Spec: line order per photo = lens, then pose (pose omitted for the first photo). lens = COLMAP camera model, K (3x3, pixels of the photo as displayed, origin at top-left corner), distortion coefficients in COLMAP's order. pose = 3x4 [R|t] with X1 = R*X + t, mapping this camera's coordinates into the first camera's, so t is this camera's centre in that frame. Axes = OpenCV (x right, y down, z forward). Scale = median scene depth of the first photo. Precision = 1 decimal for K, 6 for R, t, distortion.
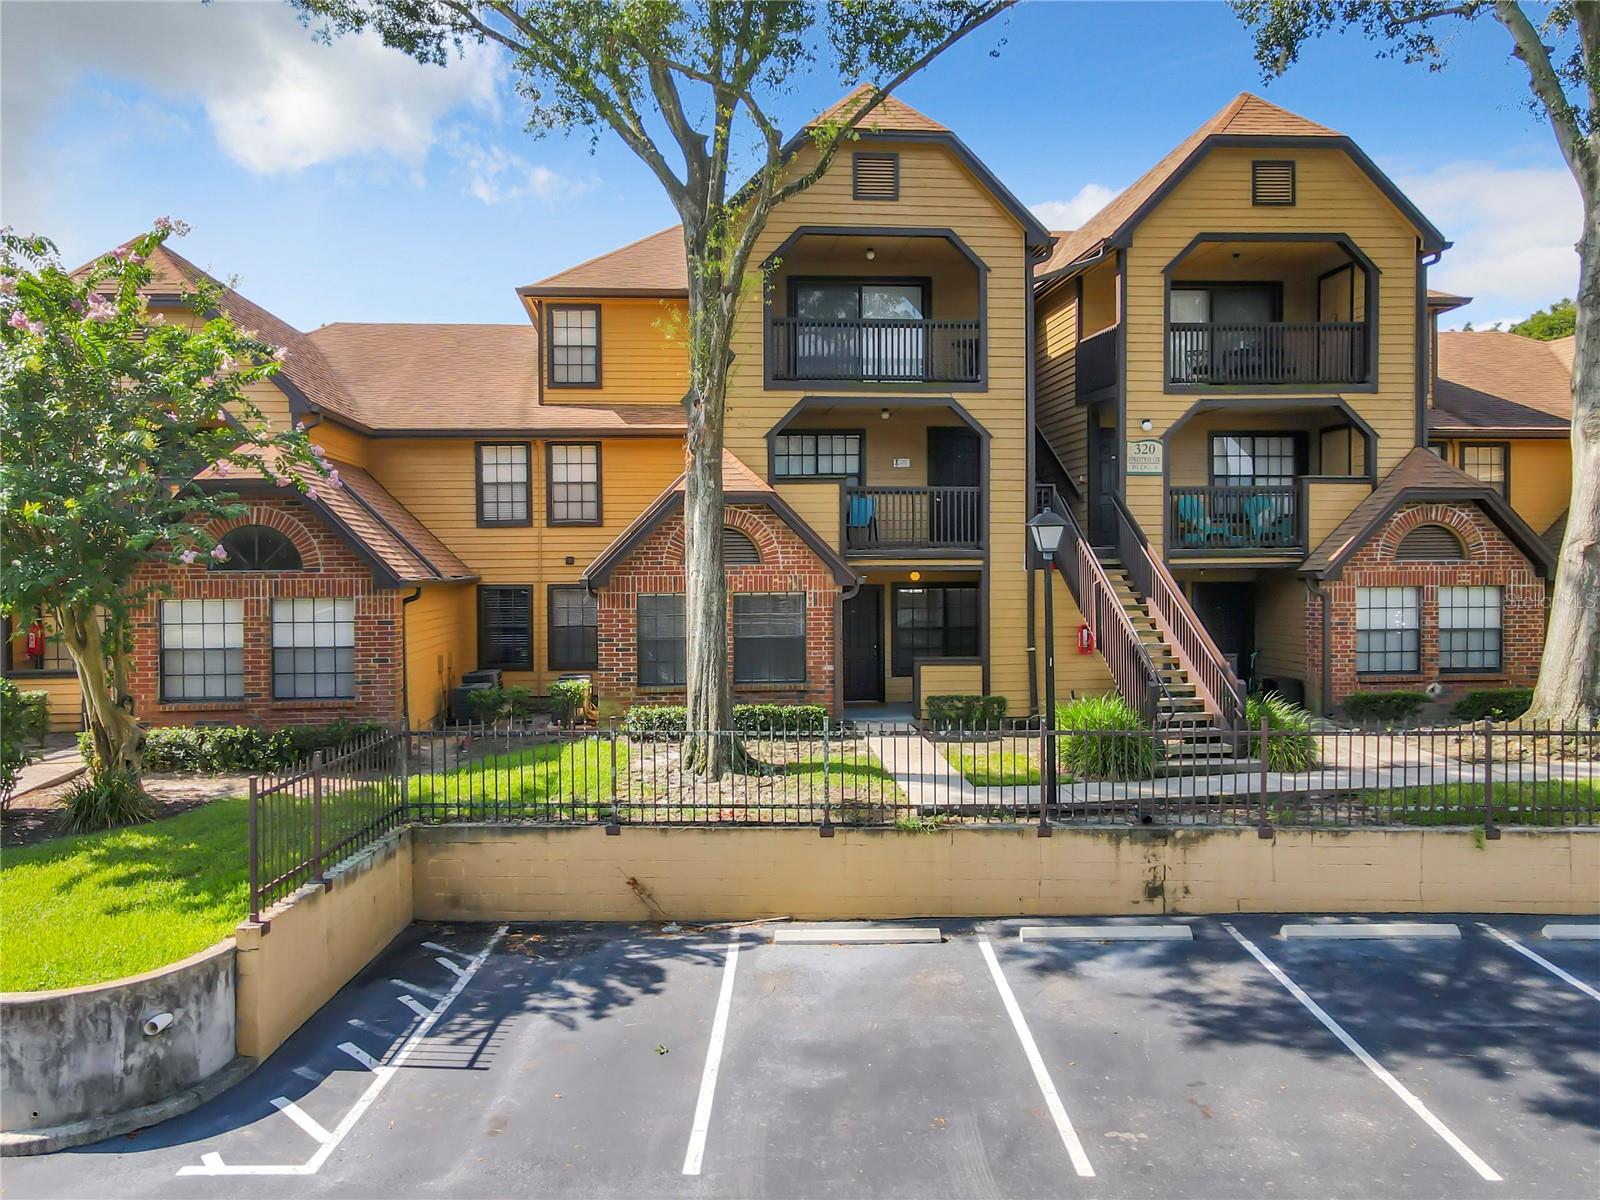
lens RADIAL K [[1178.8, 0, 759.7], [0, 1178.8, 589.0], [0, 0, 1]] dist [-0.022390, 0.053982]
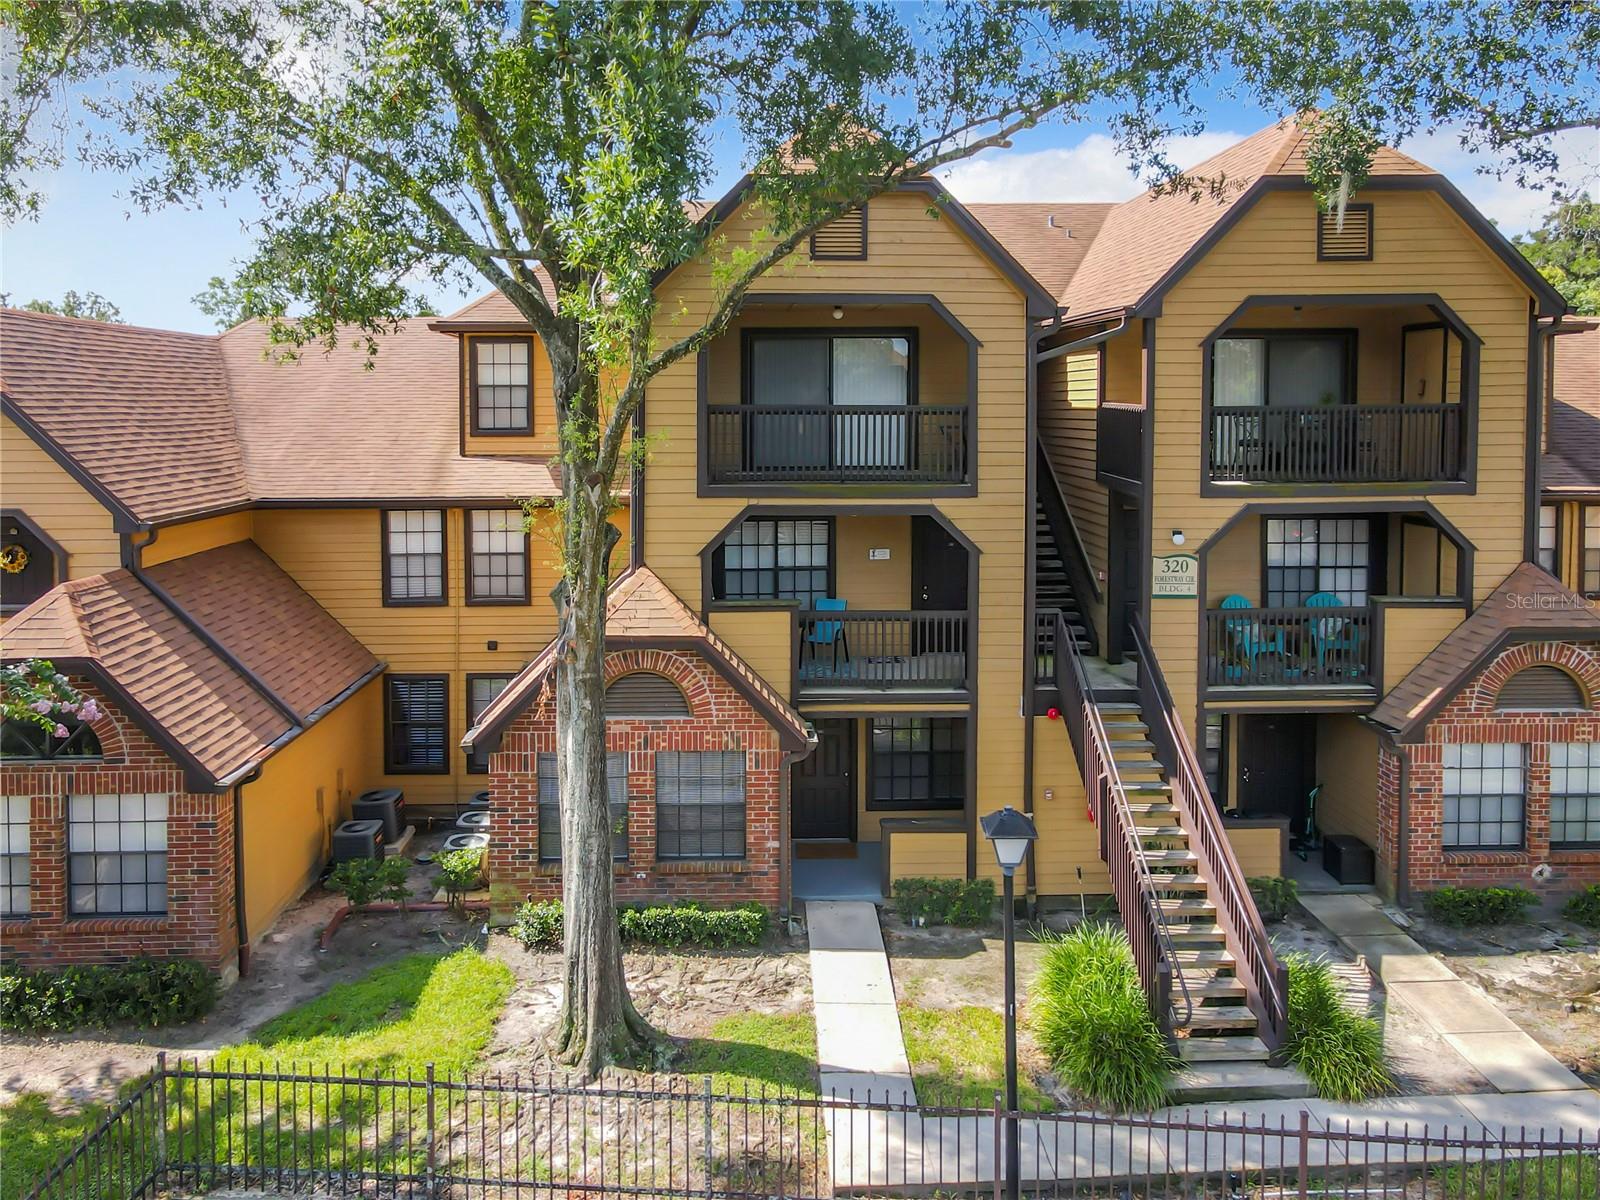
lens RADIAL K [[1210.6, 0, 769.8], [0, 1210.6, 455.1], [0, 0, 1]] dist [-0.006363, 0.022951]
pose [[0.998961, 0.008034, -0.044864, 0.087971], [-0.007046, 0.999730, 0.022144, -0.210837], [0.045030, -0.021805, 0.998748, 0.166889]]
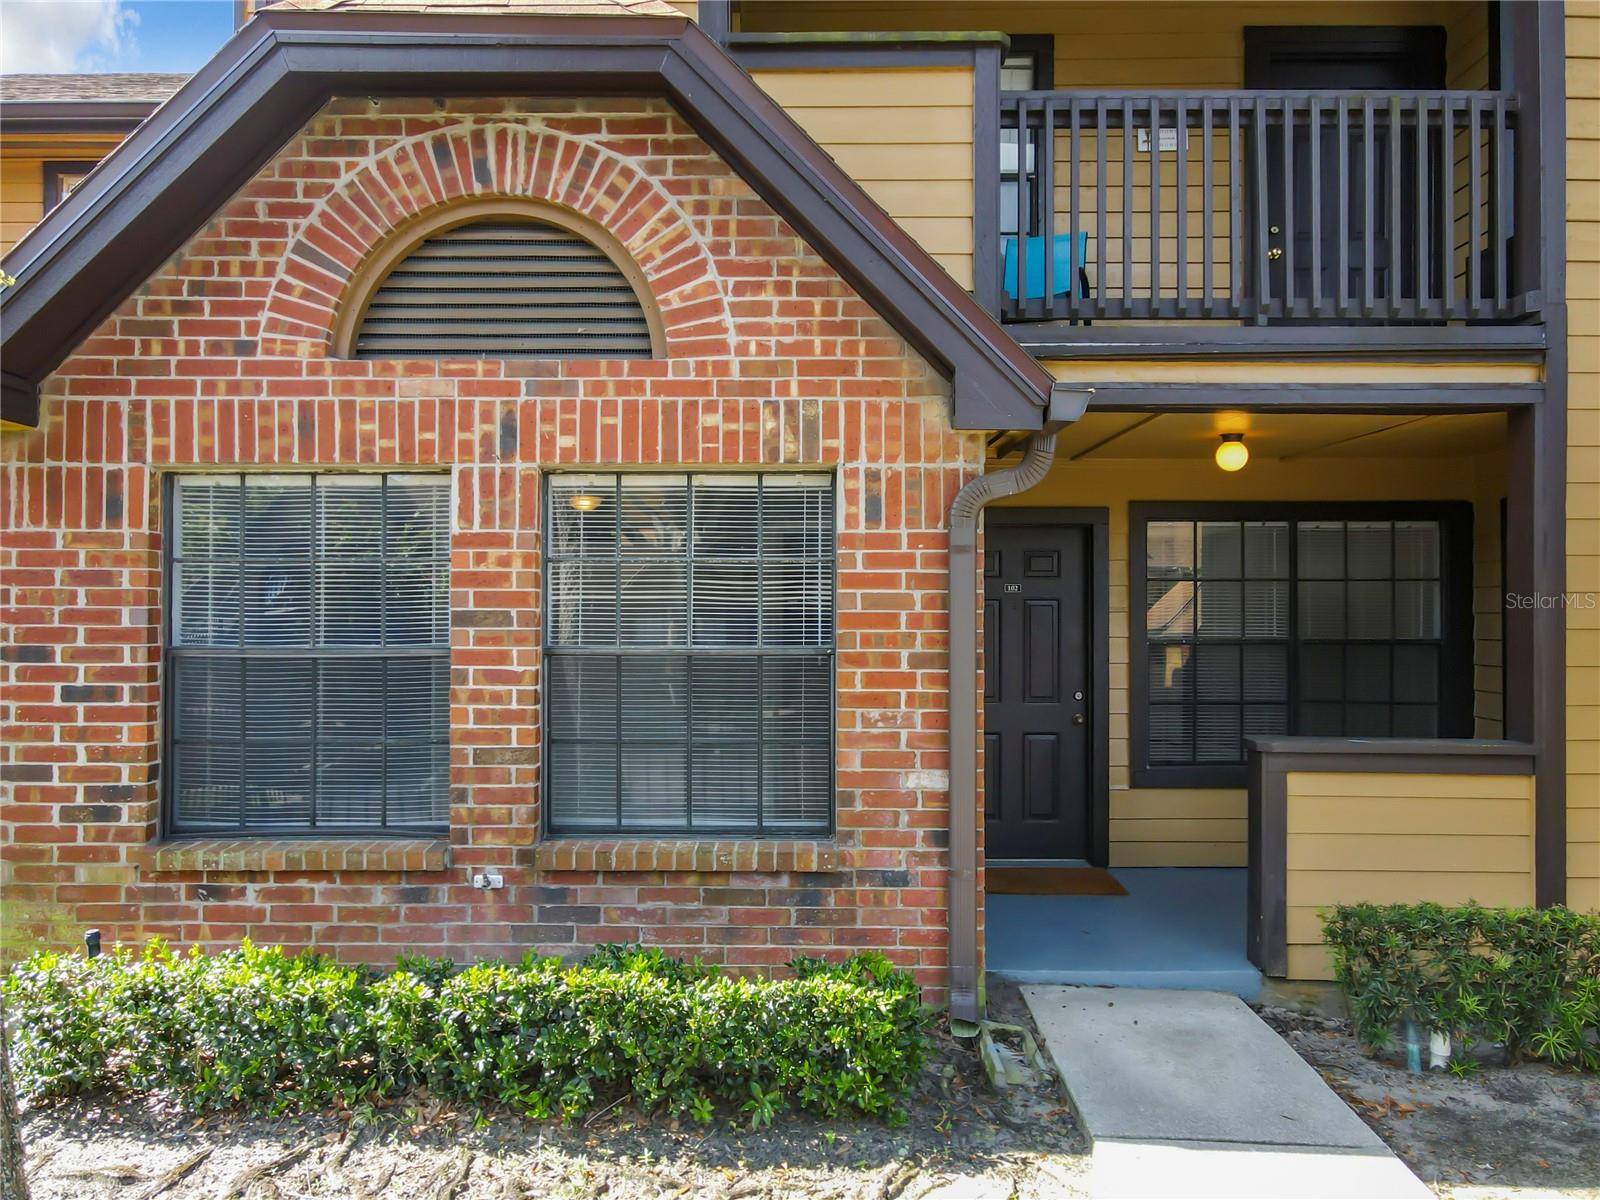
lens RADIAL K [[1158.9, 0, 792.1], [0, 1158.9, 604.7], [0, 0, 1]] dist [-0.006461, 0.058387]
pose [[0.996608, 0.007685, -0.081936, 0.048407], [-0.009967, 0.999573, -0.027476, 0.036089], [0.081690, 0.028200, 0.996259, 0.728210]]
